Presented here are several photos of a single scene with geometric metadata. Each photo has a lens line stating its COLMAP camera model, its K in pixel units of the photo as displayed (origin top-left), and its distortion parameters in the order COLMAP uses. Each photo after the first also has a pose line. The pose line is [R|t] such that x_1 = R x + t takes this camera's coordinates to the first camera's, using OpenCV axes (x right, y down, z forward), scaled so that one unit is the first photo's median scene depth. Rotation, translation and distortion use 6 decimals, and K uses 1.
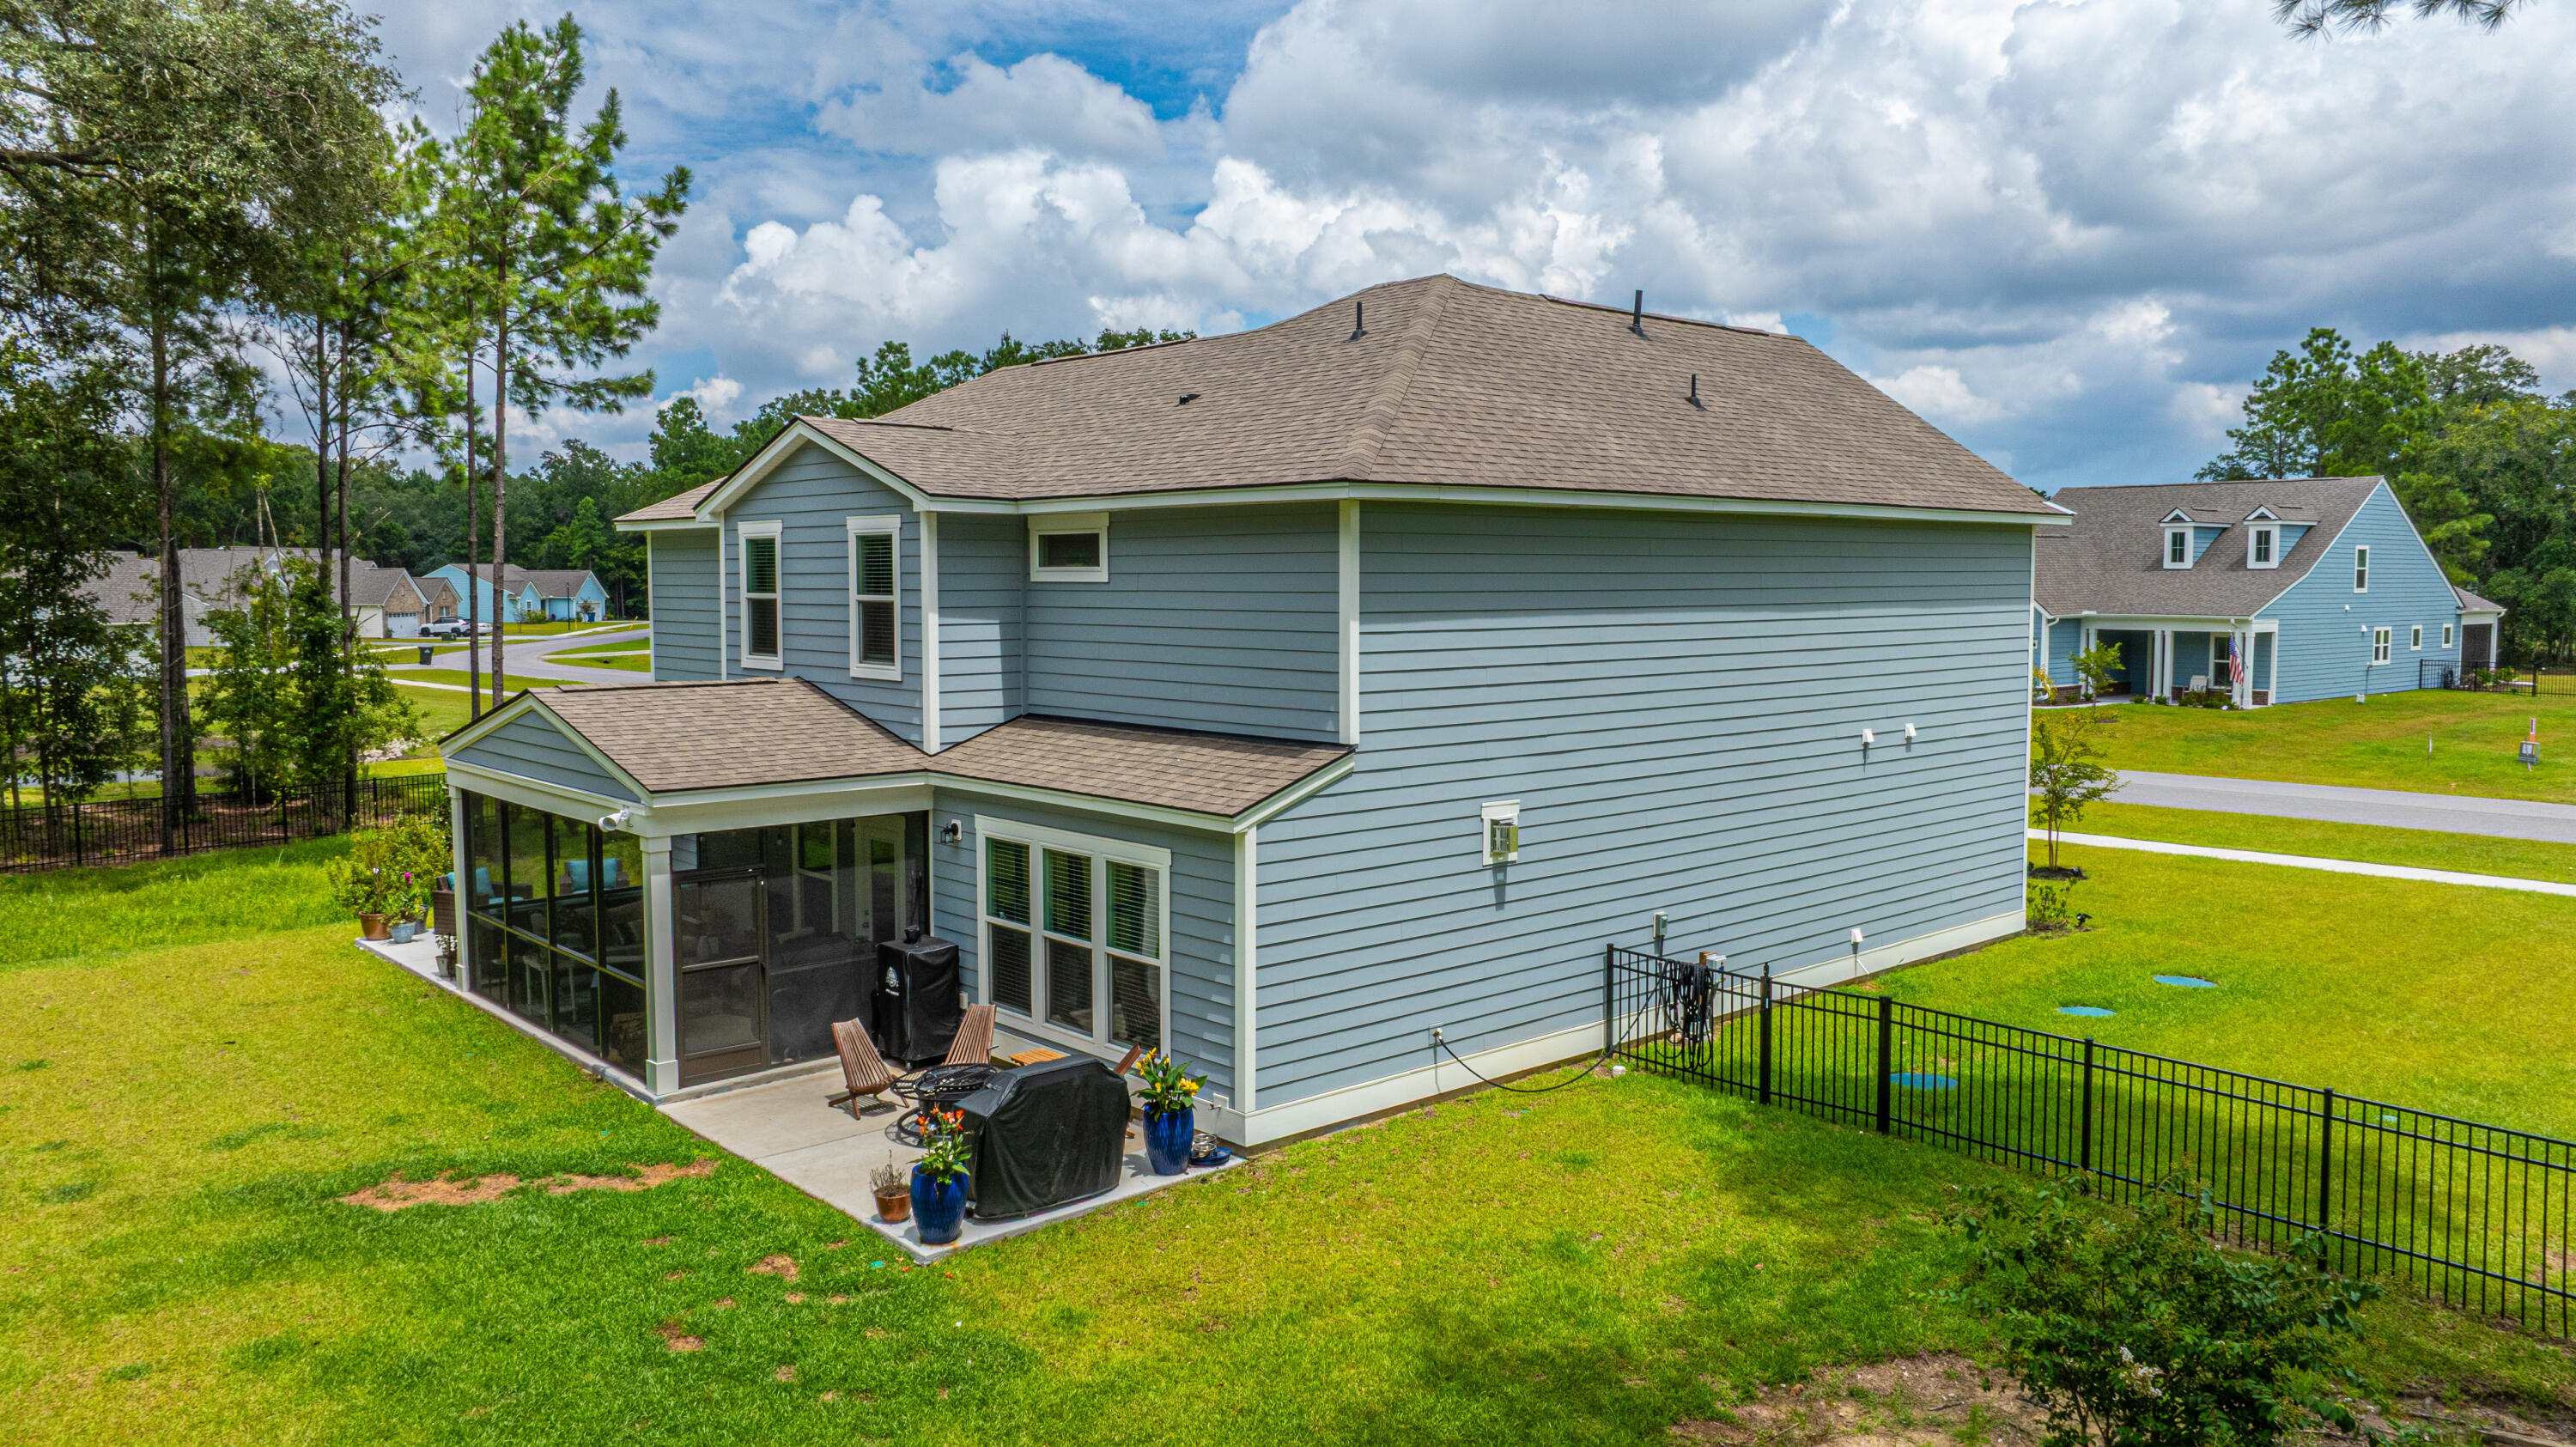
lens RADIAL K [[1818.3, 0, 1302.7], [0, 1818.3, 718.0], [0, 0, 1]] dist [-0.031086, 0.024896]
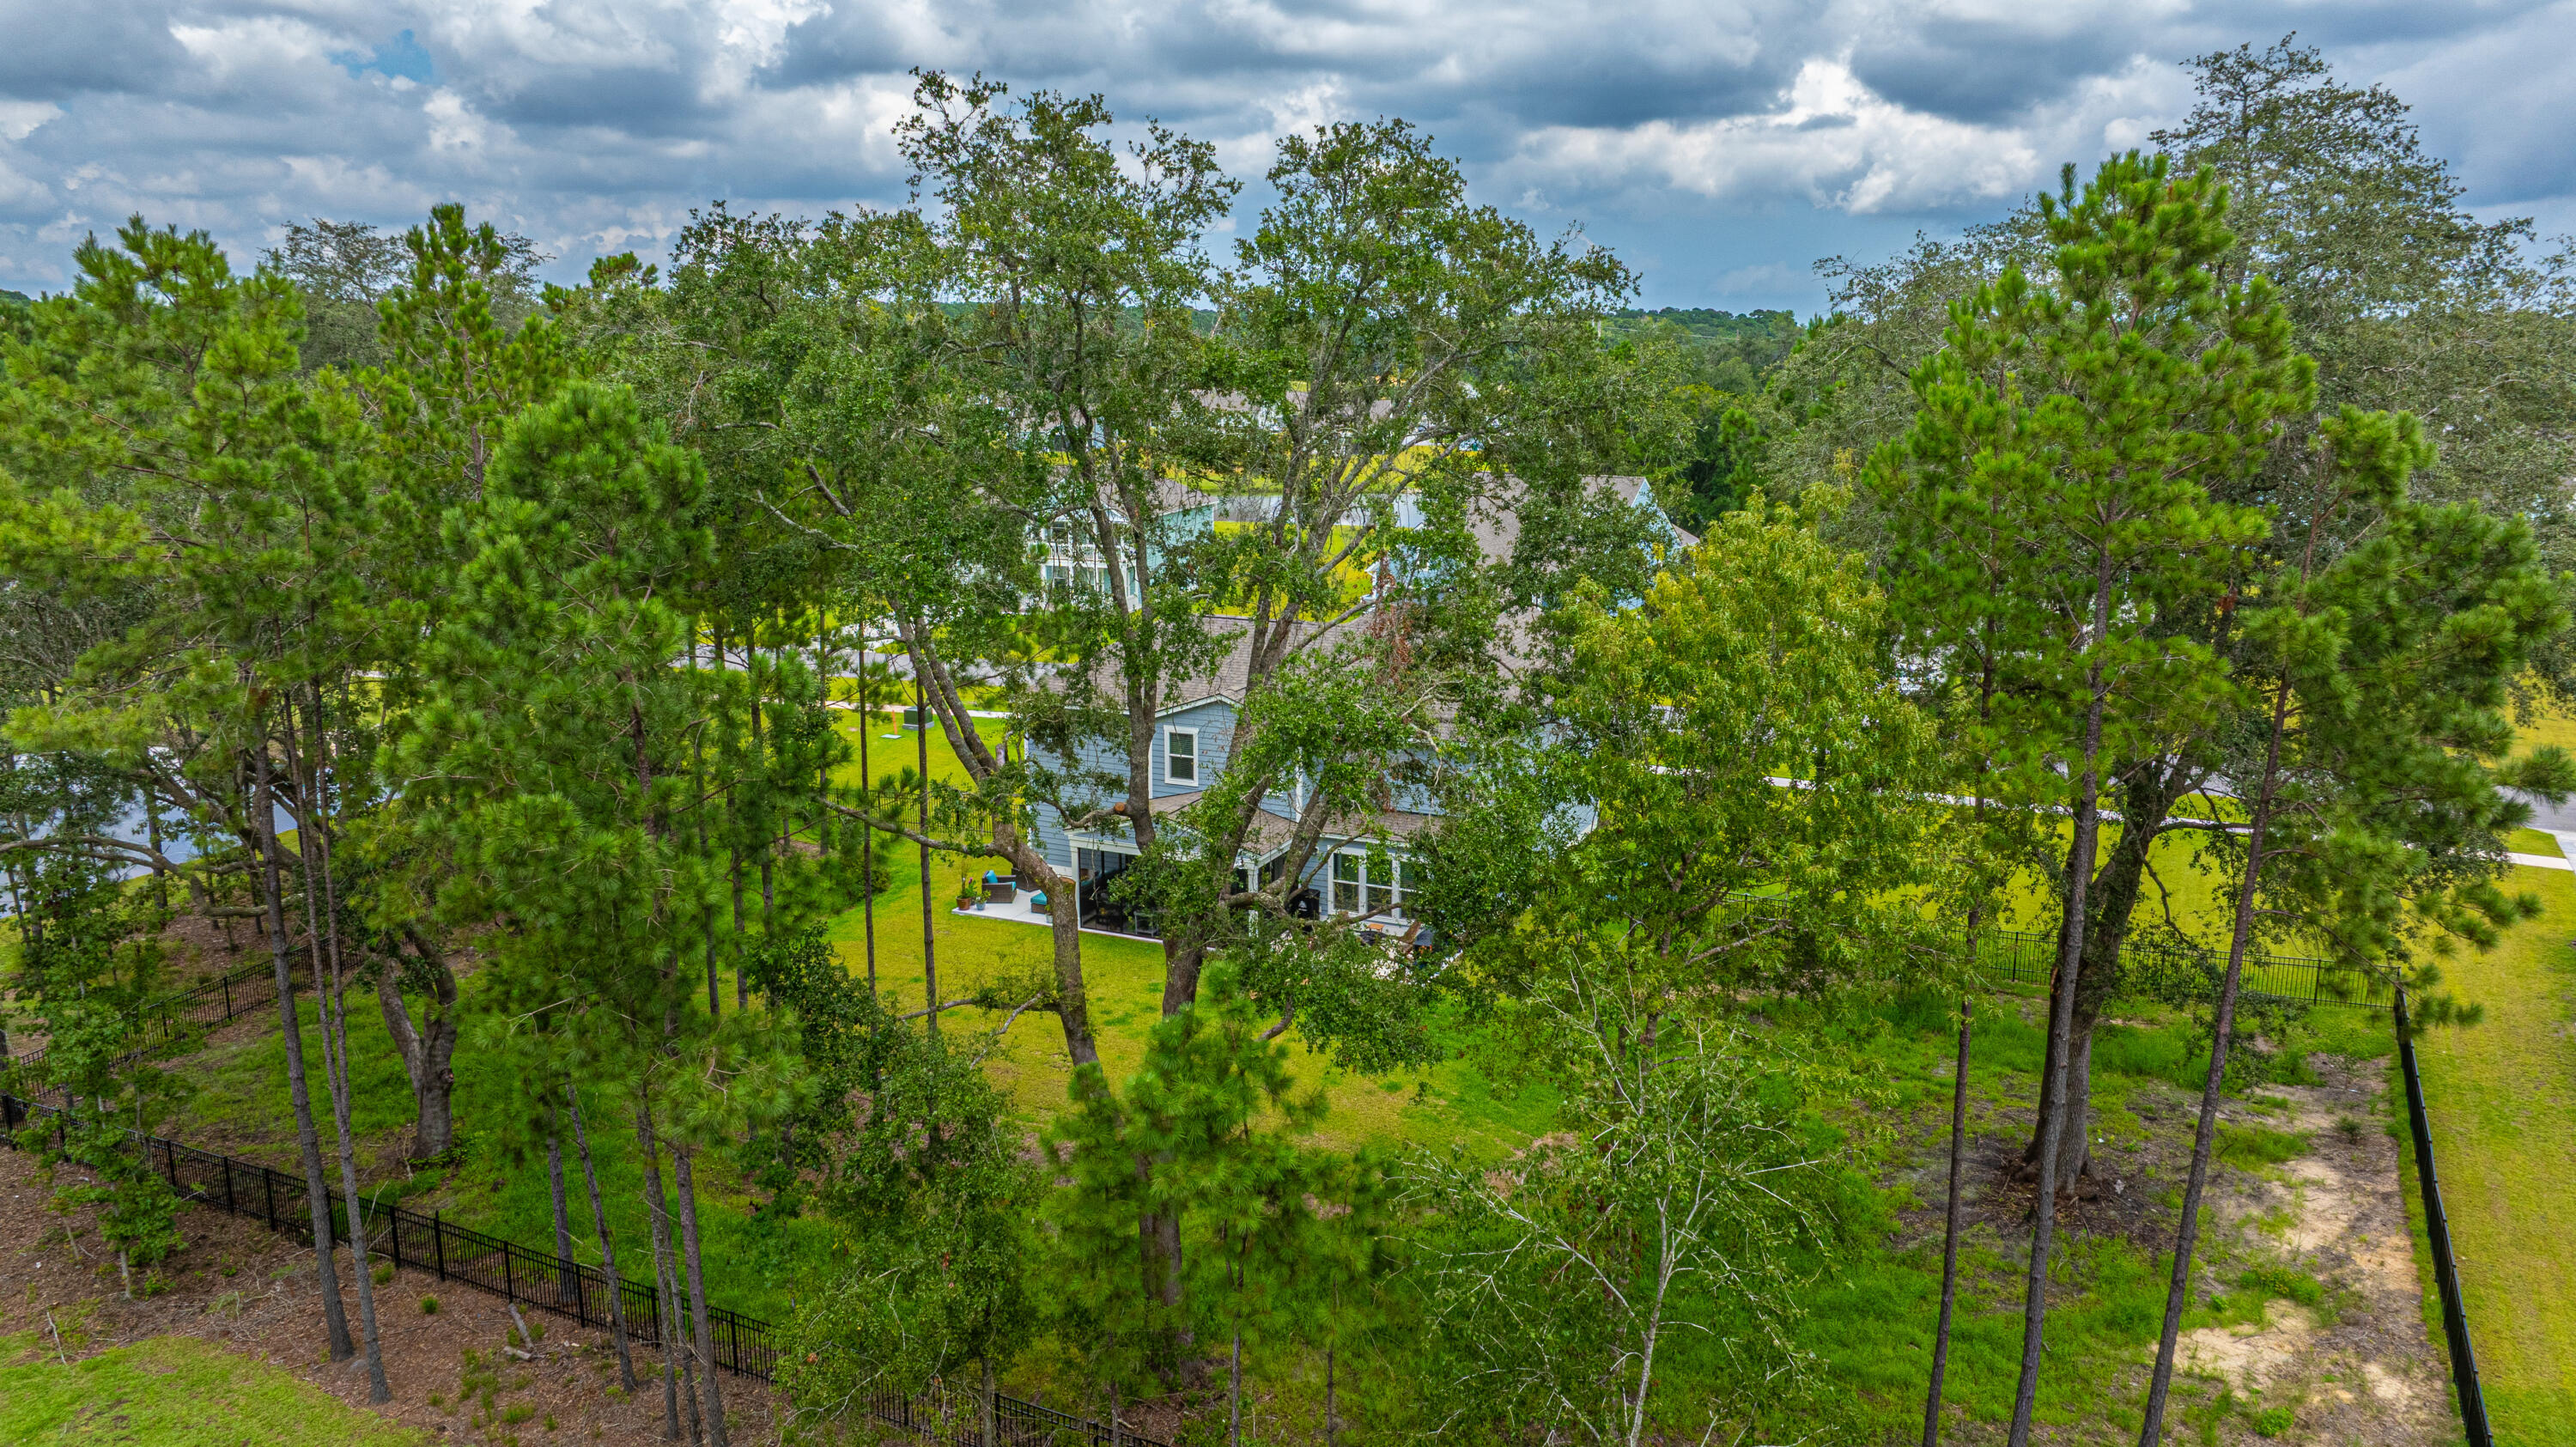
lens RADIAL K [[1811.4, 0, 1306.1], [0, 1811.4, 726.0], [0, 0, 1]] dist [-0.035160, 0.032315]
pose [[0.918264, -0.081962, 0.387392, -1.295783], [0.030527, 0.990085, 0.137114, -0.520923], [-0.394789, -0.114080, 0.911662, -1.547603]]
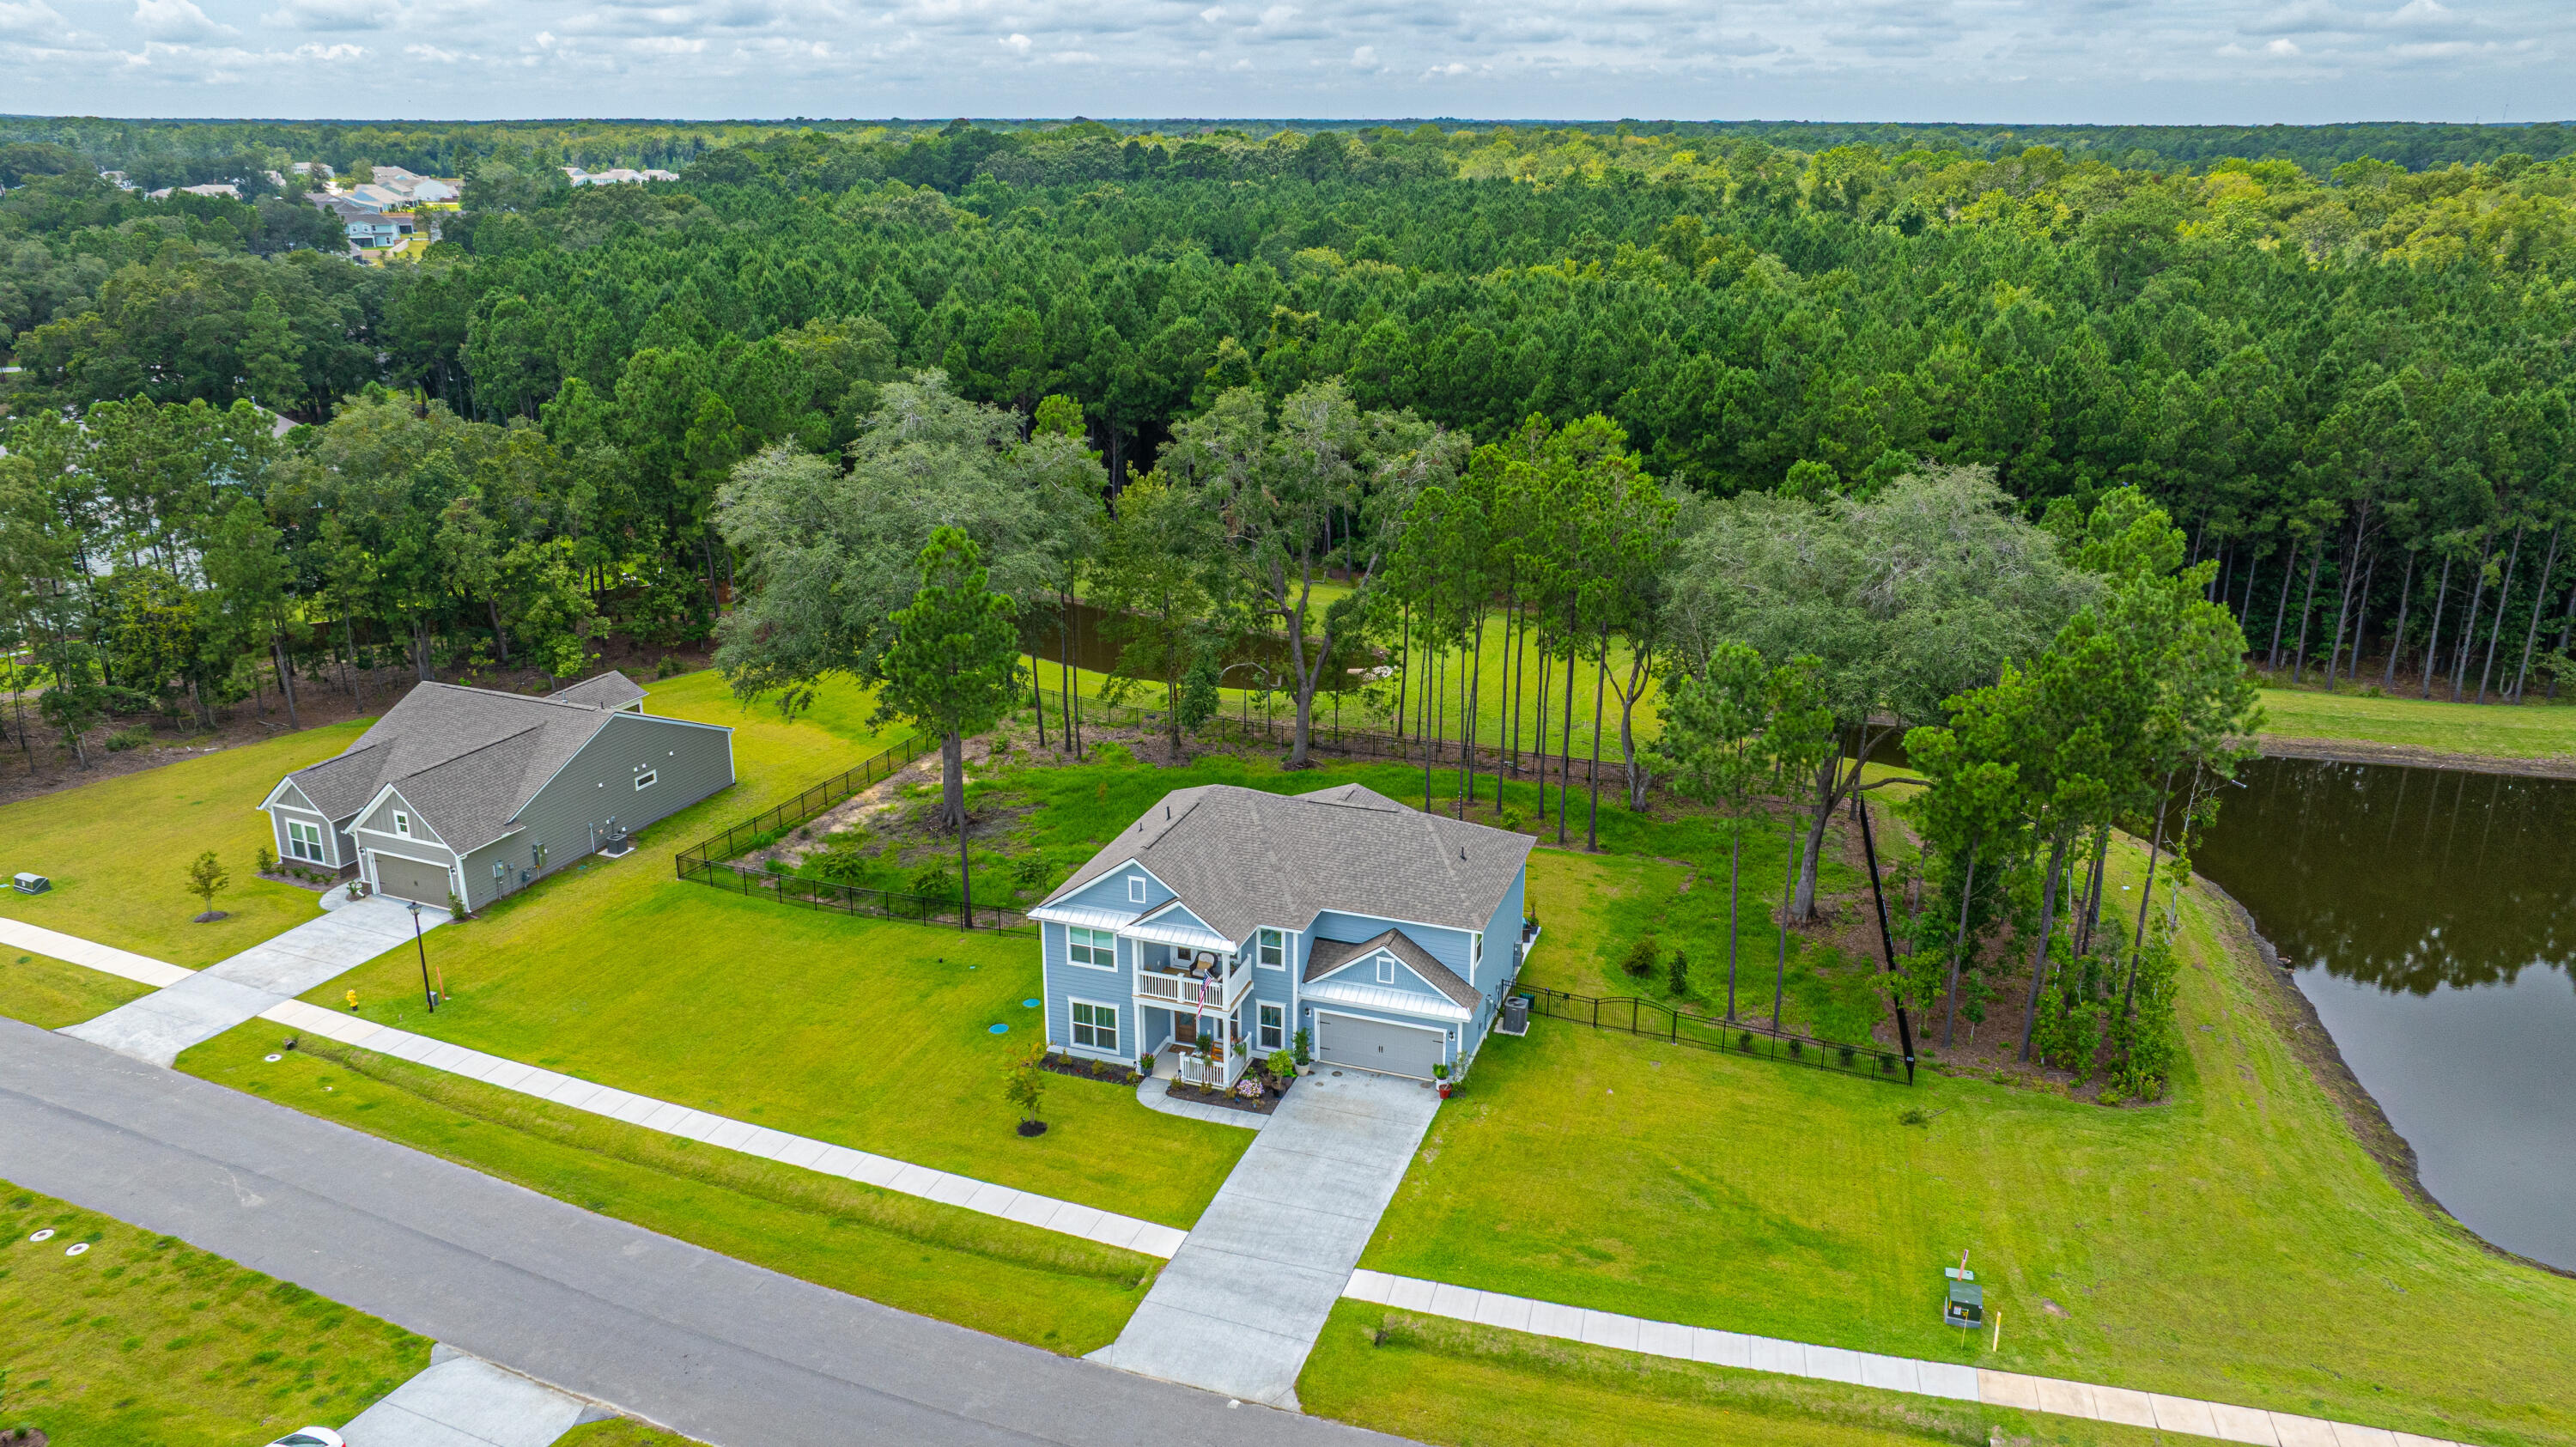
lens RADIAL K [[1811.4, 0, 1298.6], [0, 1811.4, 710.0], [0, 0, 1]] dist [-0.035160, 0.032315]
pose [[-0.878462, 0.146786, -0.454708, 1.666766], [-0.040103, 0.925636, 0.376285, -1.898985], [0.476127, 0.348787, -0.807249, 4.343598]]
